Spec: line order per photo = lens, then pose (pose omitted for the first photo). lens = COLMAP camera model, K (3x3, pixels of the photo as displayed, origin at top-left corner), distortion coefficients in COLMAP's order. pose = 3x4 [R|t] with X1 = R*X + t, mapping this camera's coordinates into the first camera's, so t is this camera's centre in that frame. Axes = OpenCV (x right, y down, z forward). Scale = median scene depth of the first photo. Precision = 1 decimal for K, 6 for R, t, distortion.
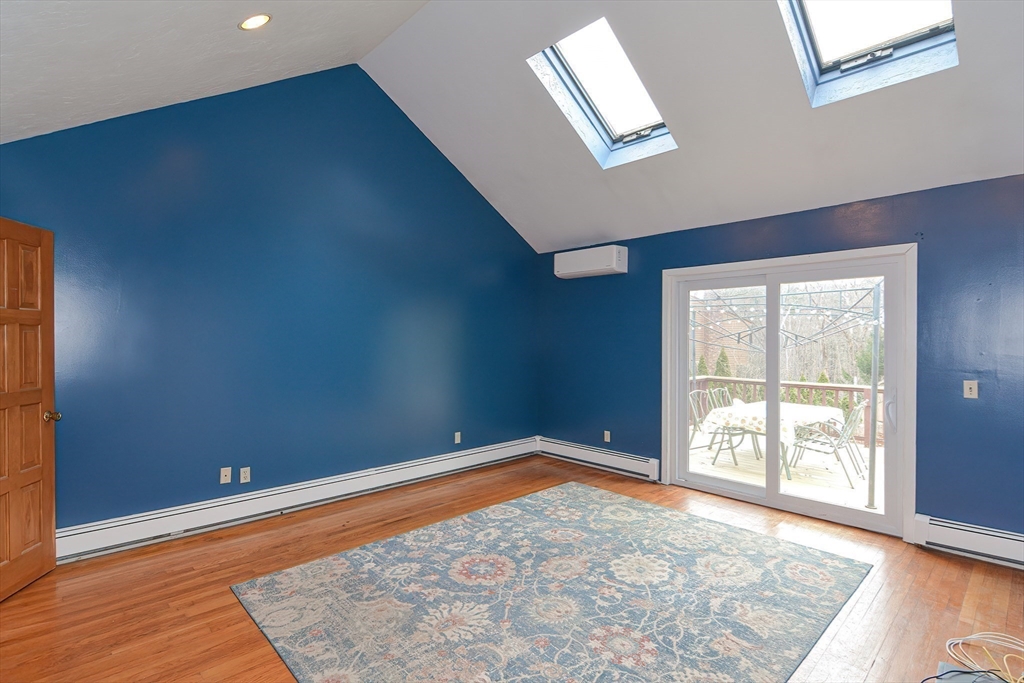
lens RADIAL K [[494.8, 0, 509.1], [0, 494.8, 341.1], [0, 0, 1]] dist [0.010600, -0.001343]
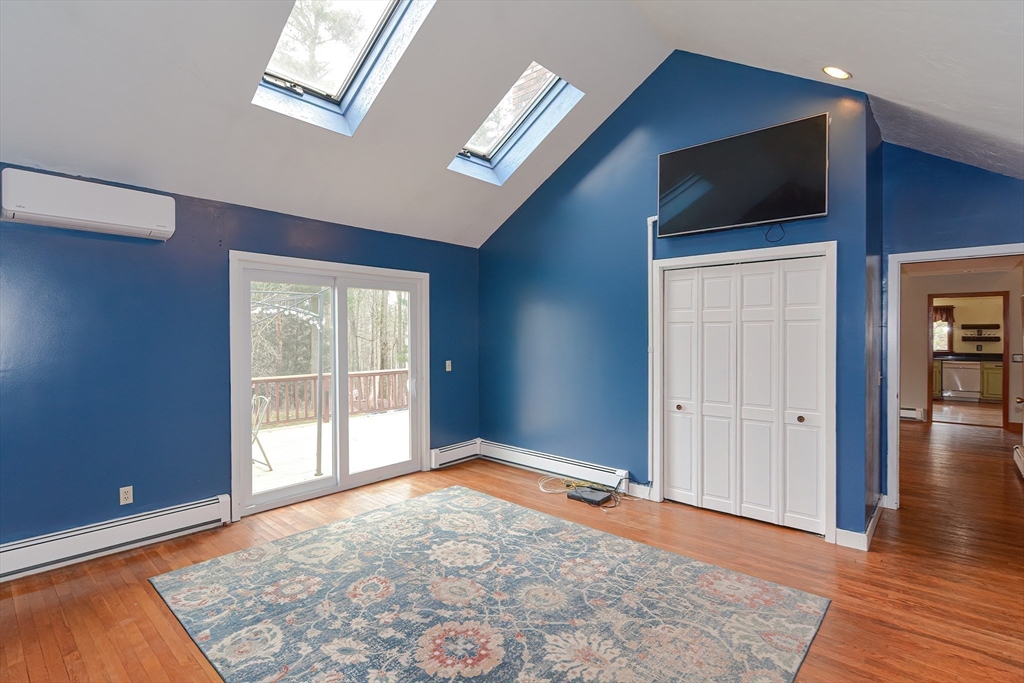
lens RADIAL K [[494.8, 0, 509.1], [0, 494.8, 341.1], [0, 0, 1]] dist [0.010600, -0.001343]
pose [[-0.086697, -0.017089, 0.996088, -0.707491], [0.006650, 0.999821, 0.017732, -0.014852], [-0.996213, 0.008161, -0.086567, 0.871955]]
